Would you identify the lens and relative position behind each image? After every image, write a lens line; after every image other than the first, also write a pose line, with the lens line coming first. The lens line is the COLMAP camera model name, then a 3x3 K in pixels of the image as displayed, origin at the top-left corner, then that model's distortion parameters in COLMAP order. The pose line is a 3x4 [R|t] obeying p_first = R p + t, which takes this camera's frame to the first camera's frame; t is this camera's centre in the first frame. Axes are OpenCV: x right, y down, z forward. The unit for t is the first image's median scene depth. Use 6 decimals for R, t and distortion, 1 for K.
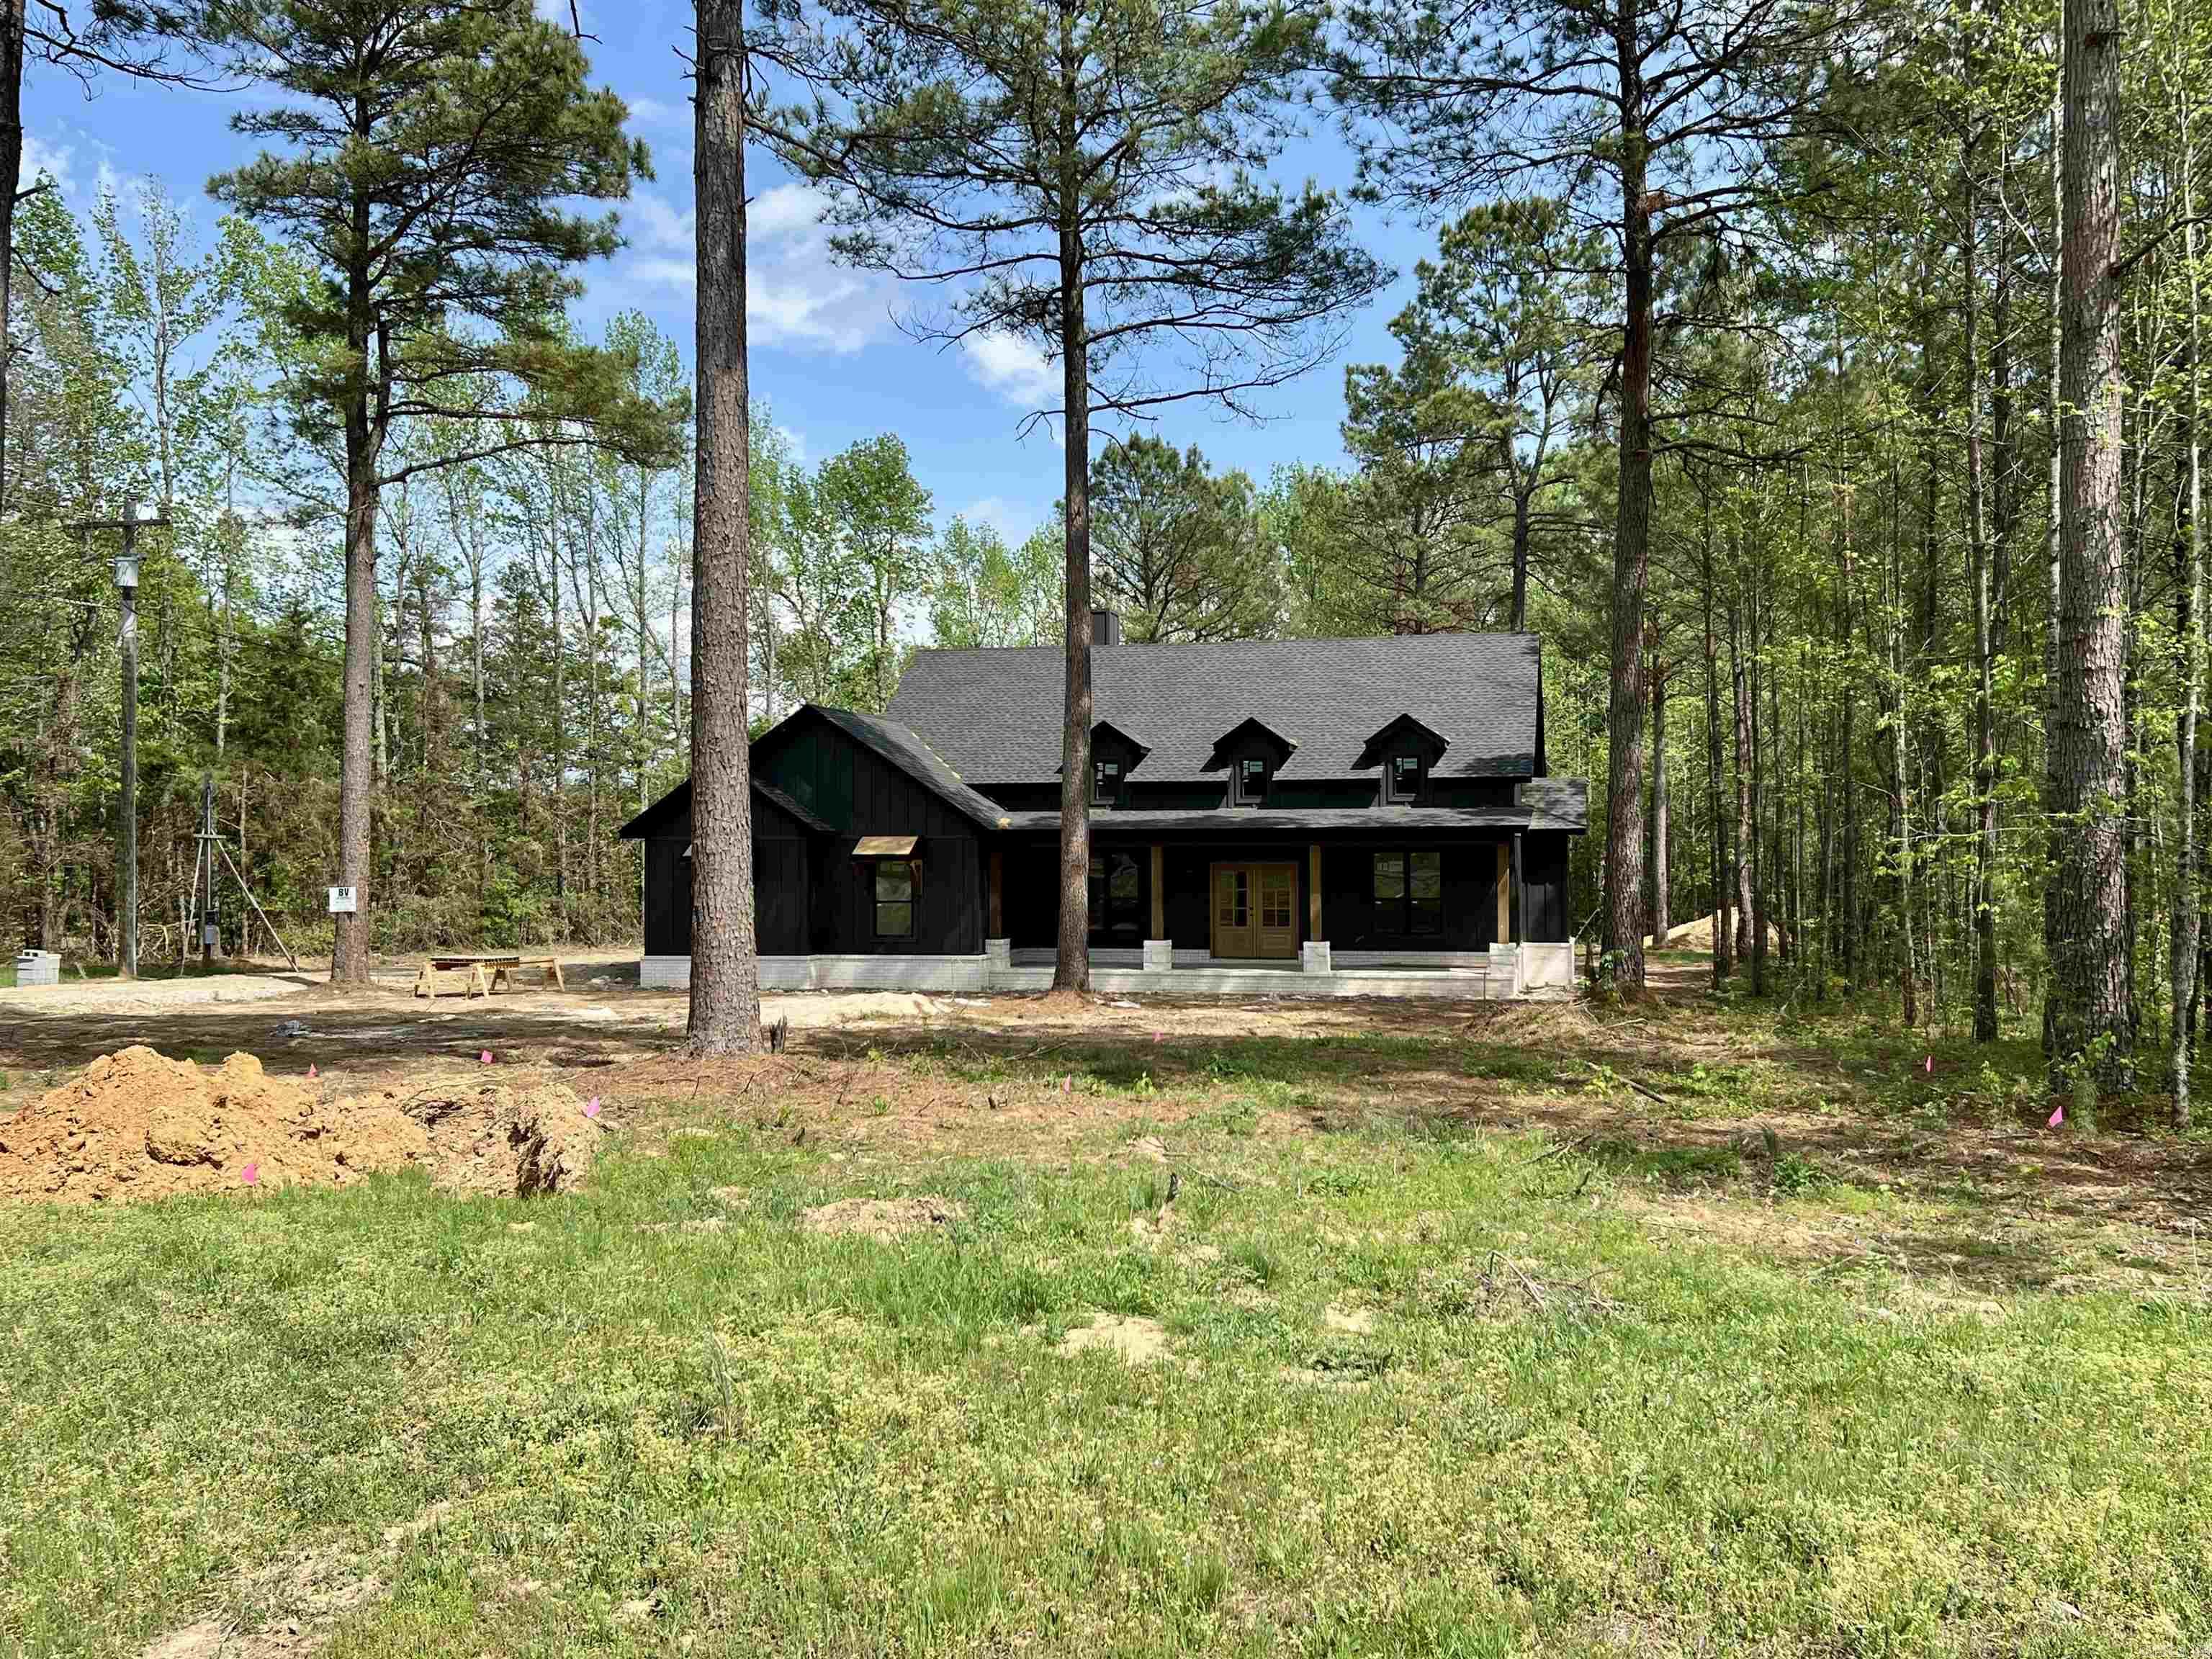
lens RADIAL K [[1997.0, 0, 1123.6], [0, 1997.0, 829.0], [0, 0, 1]] dist [0.052113, -0.041319]
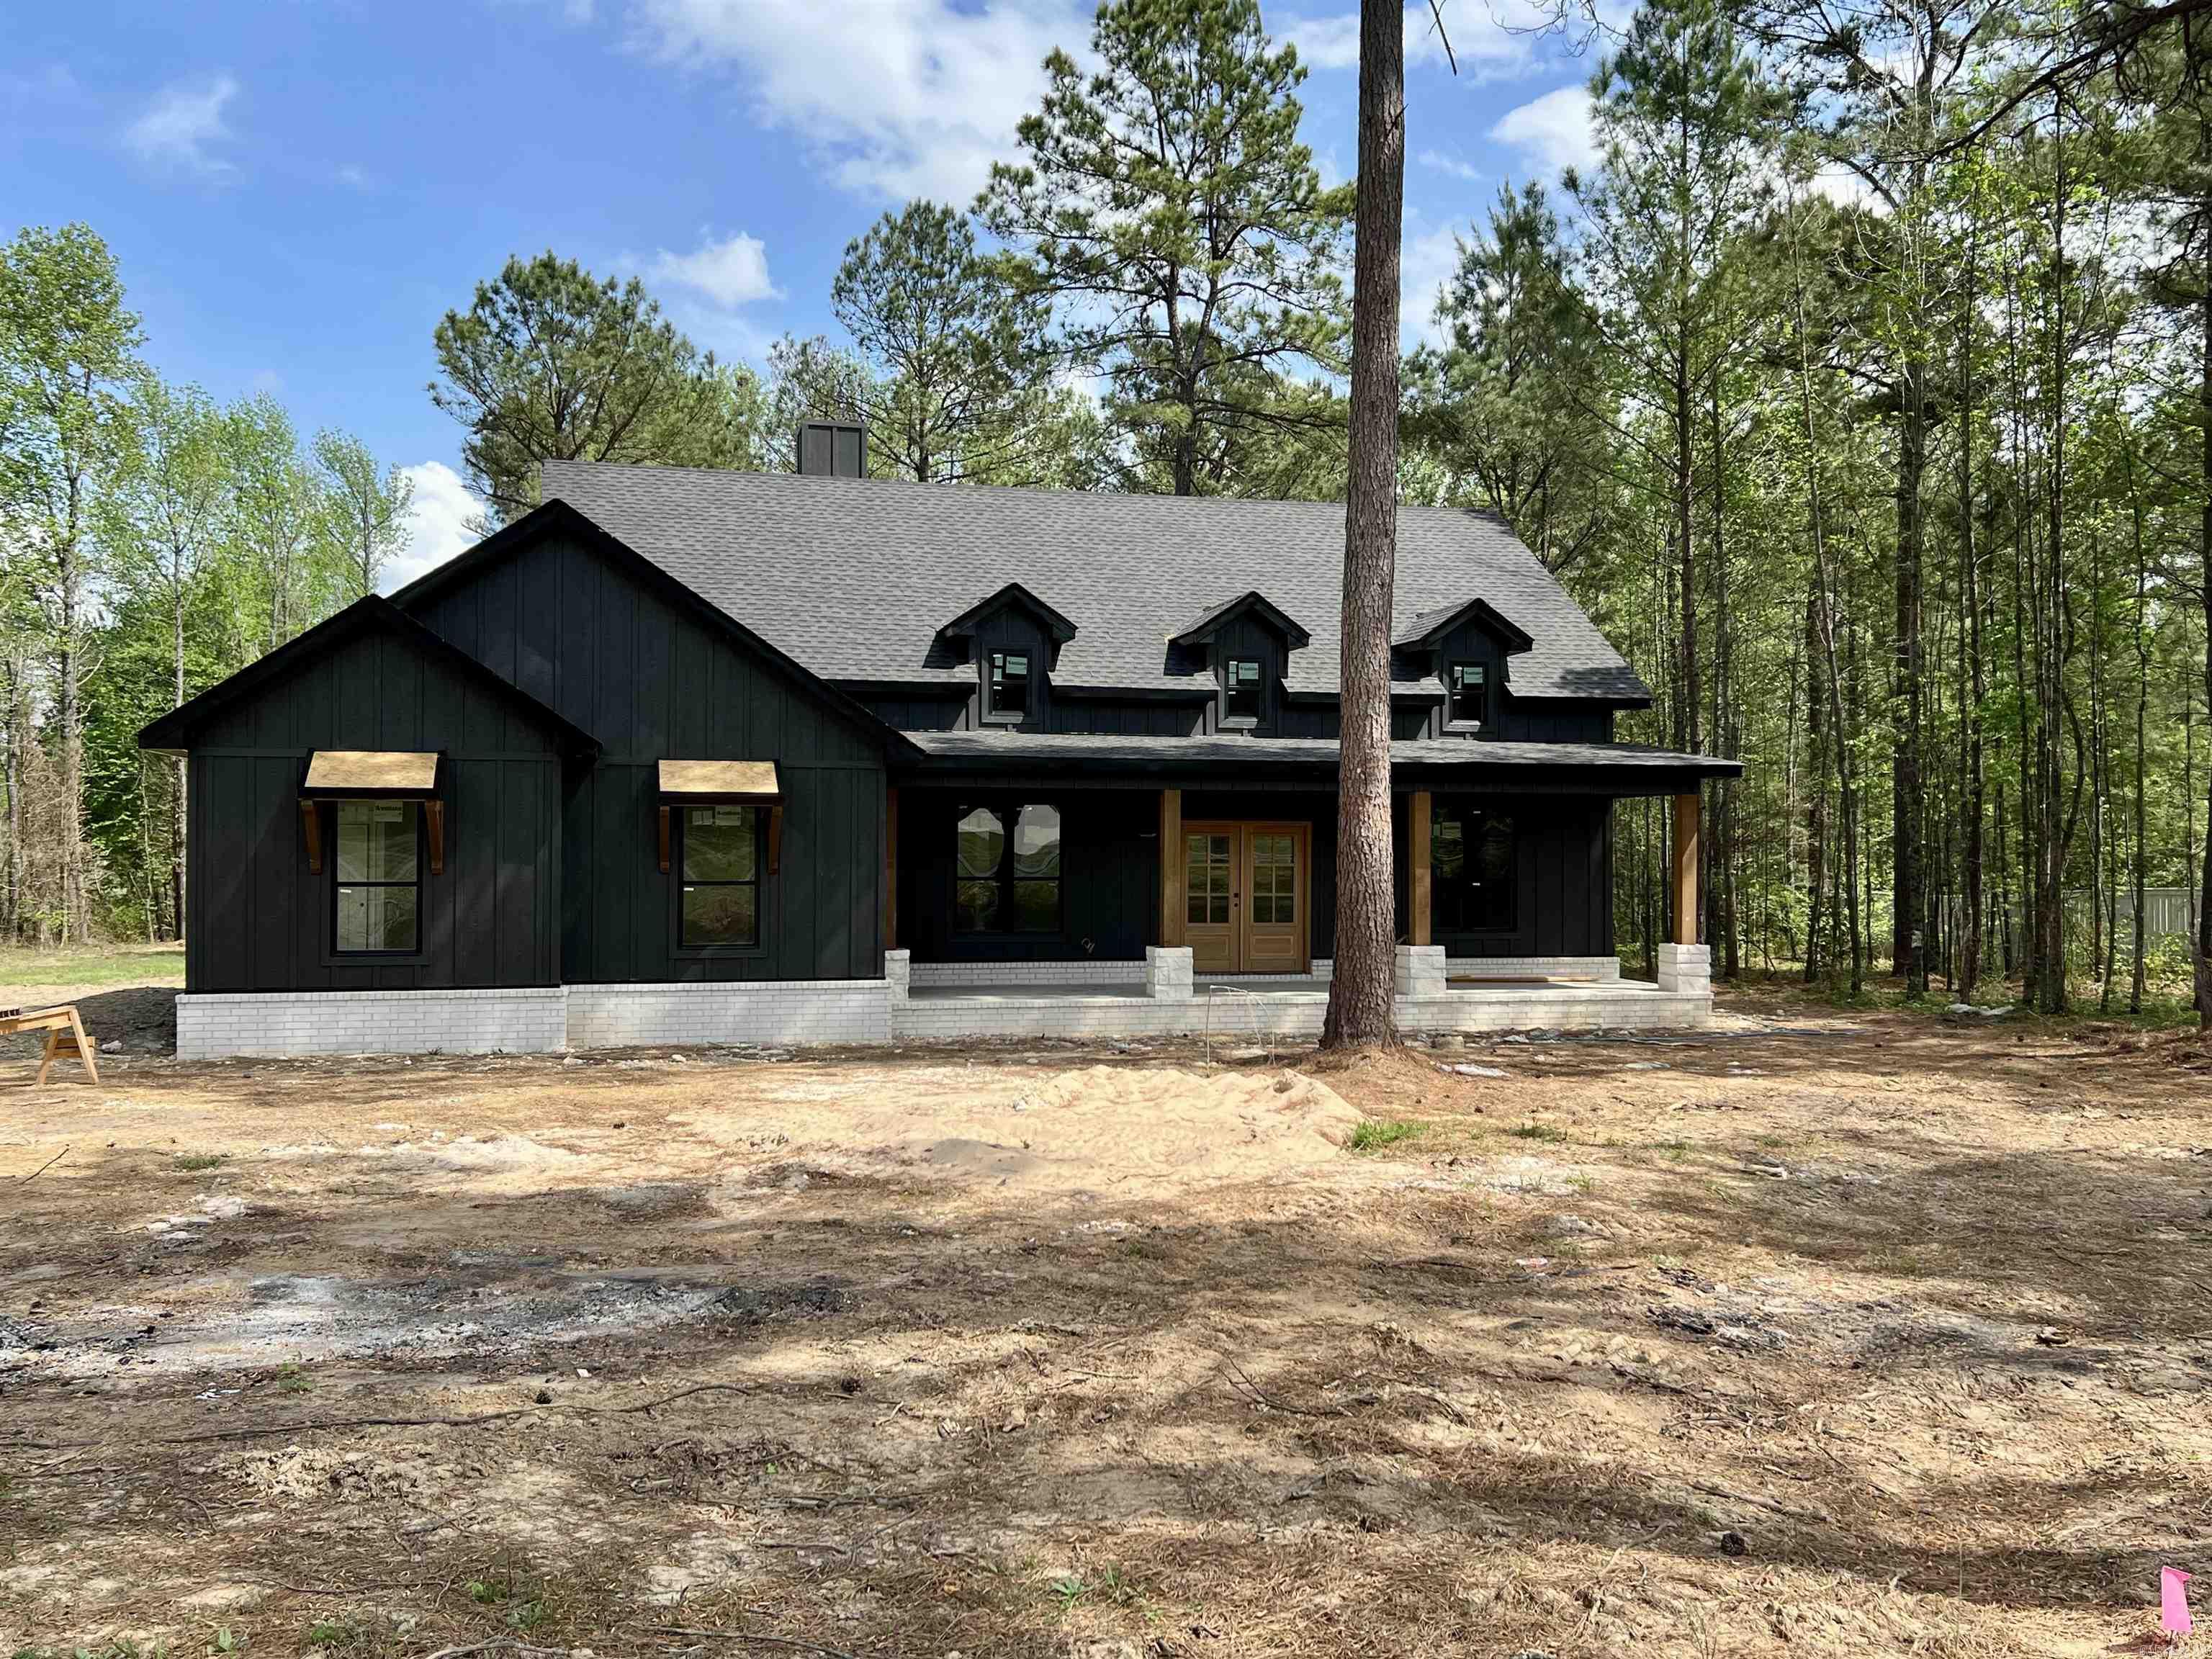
lens RADIAL K [[1997.0, 0, 1106.1], [0, 1997.0, 833.1], [0, 0, 1]] dist [0.052113, -0.041319]
pose [[0.877921, 0.013331, 0.478619, -0.331548], [-0.009384, 0.999899, -0.010637, 0.033082], [-0.478713, 0.004846, 0.877958, 0.566779]]
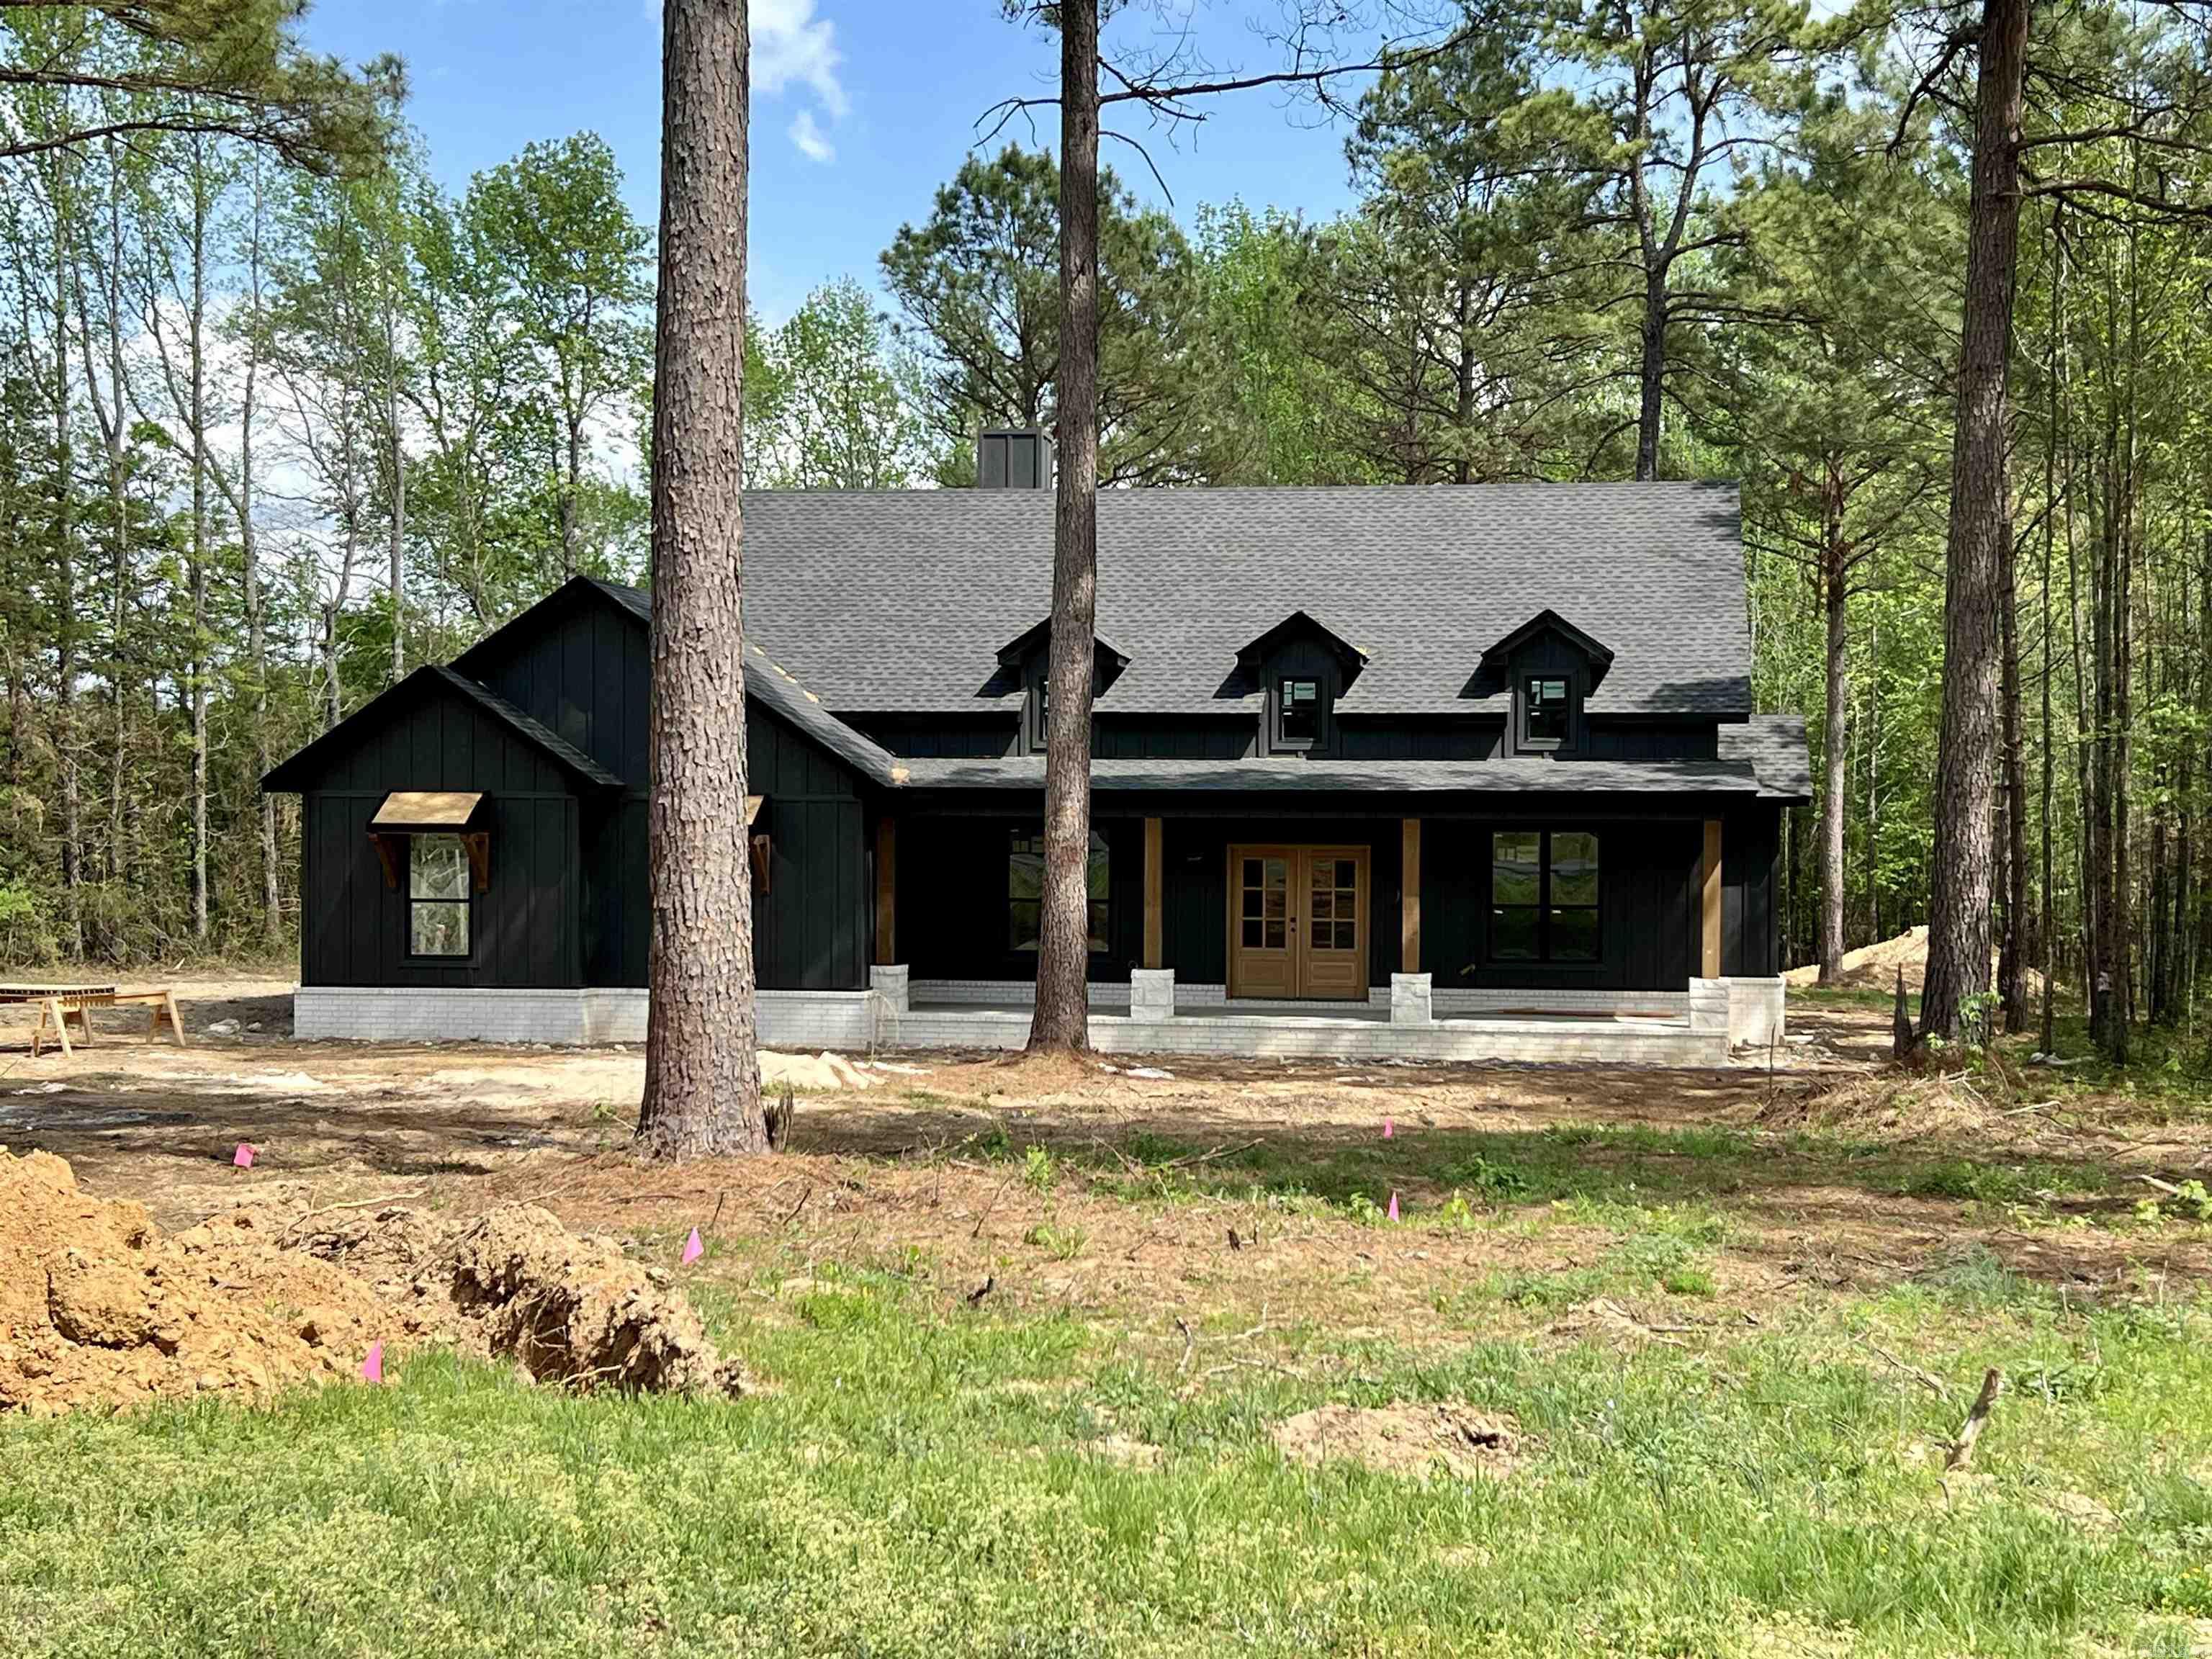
lens RADIAL K [[3190.6, 0, 1107.5], [0, 3190.6, 875.2], [0, 0, 1]] dist [0.054542, 0.000000]
pose [[0.996241, 0.011155, 0.085907, -0.095720], [-0.013486, 0.999555, 0.026599, 0.000642], [-0.085572, -0.027657, 0.995948, 0.020172]]
